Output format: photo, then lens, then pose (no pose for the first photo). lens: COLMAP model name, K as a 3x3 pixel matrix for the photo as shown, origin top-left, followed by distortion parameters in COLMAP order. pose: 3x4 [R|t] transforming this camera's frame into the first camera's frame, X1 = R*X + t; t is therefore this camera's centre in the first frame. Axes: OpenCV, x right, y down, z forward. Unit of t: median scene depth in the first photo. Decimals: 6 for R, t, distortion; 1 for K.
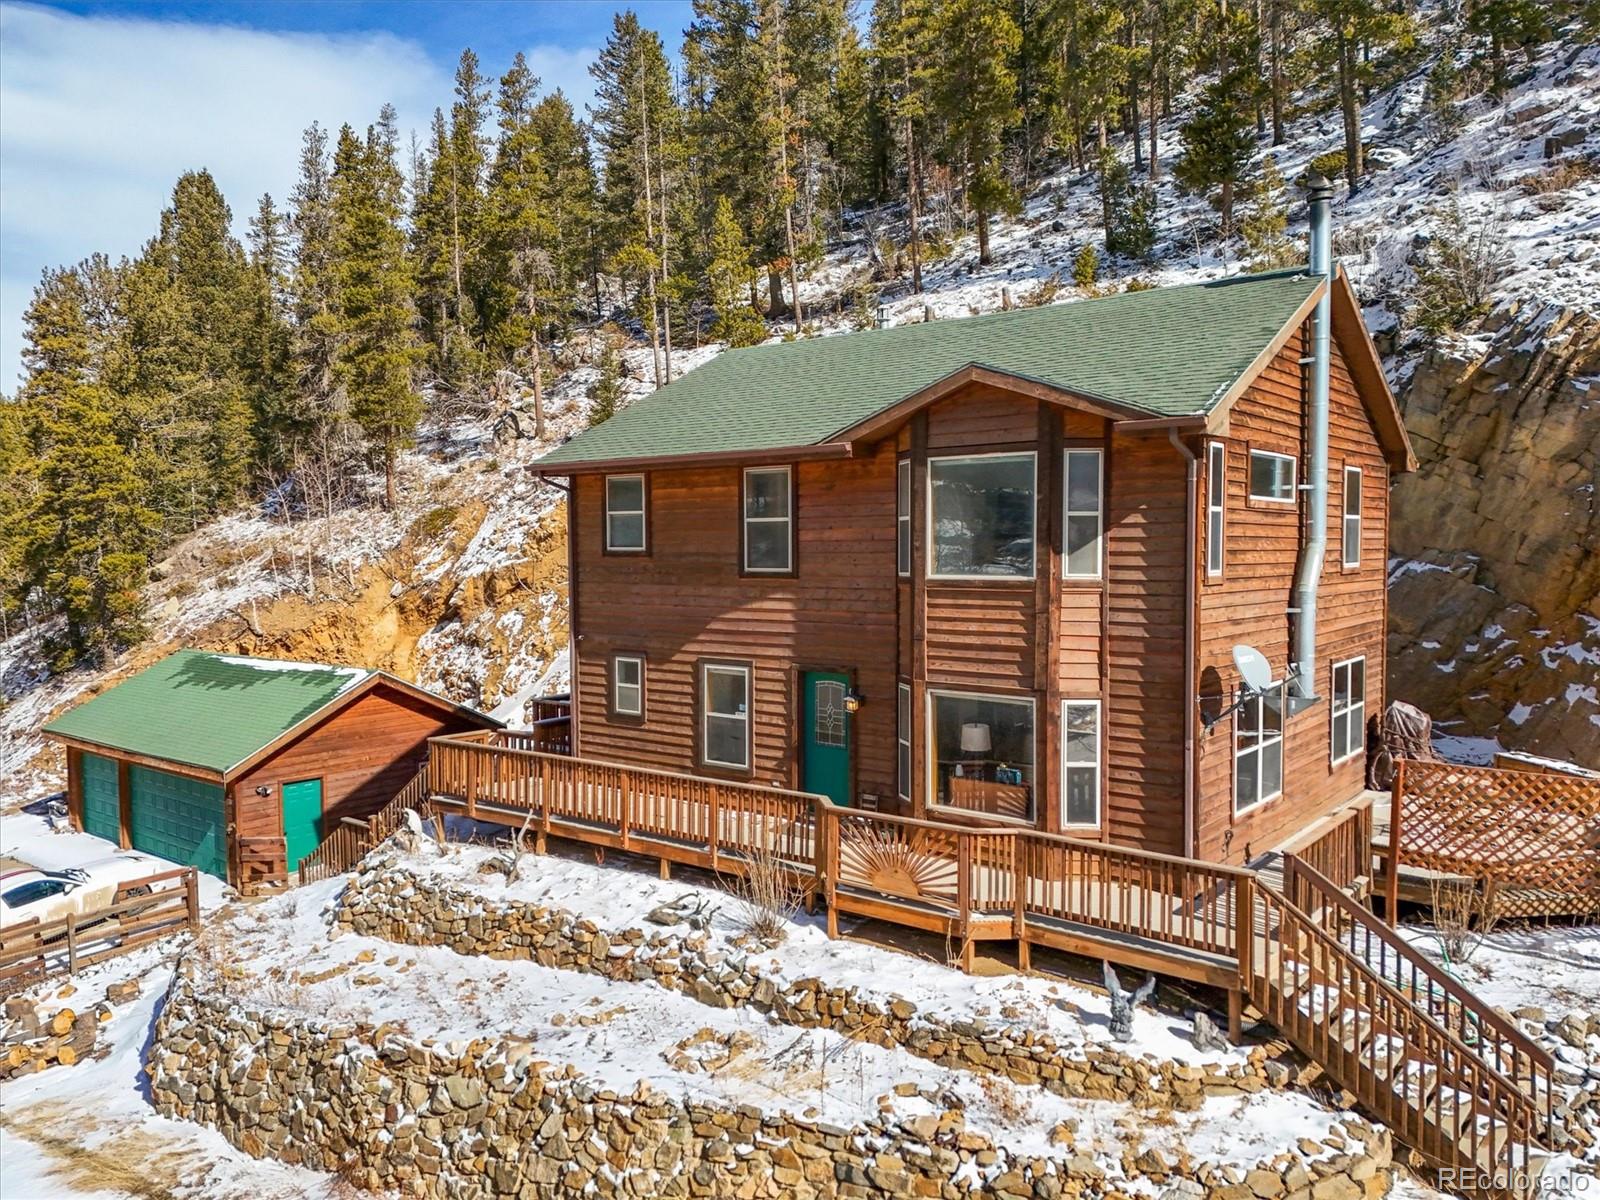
lens RADIAL K [[1193.5, 0, 800.0], [0, 1193.5, 600.0], [0, 0, 1]] dist [0.002387, 0.000515]
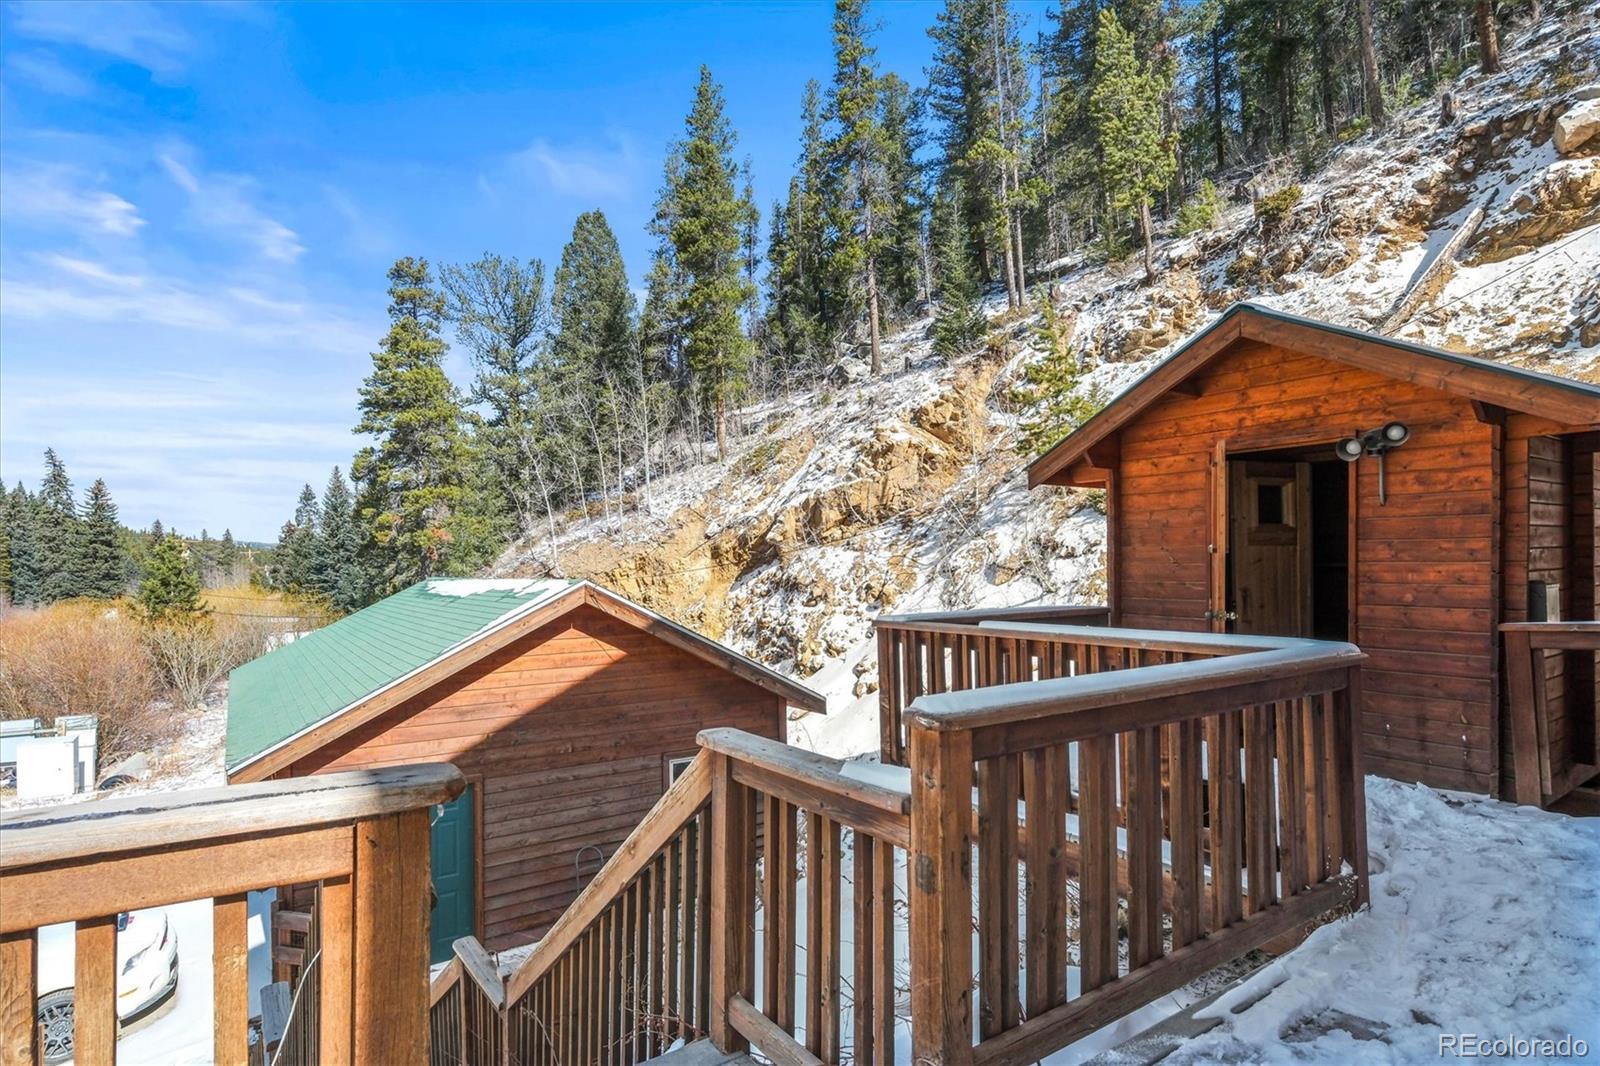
lens RADIAL K [[725.7, 0, 800.0], [0, 725.7, 533.0], [0, 0, 1]] dist [-0.000432, 0.000034]
pose [[0.954687, -0.015565, -0.297204, -0.125761], [-0.019465, 0.993228, -0.114543, 0.054441], [0.296974, 0.115137, 0.947919, 0.541882]]
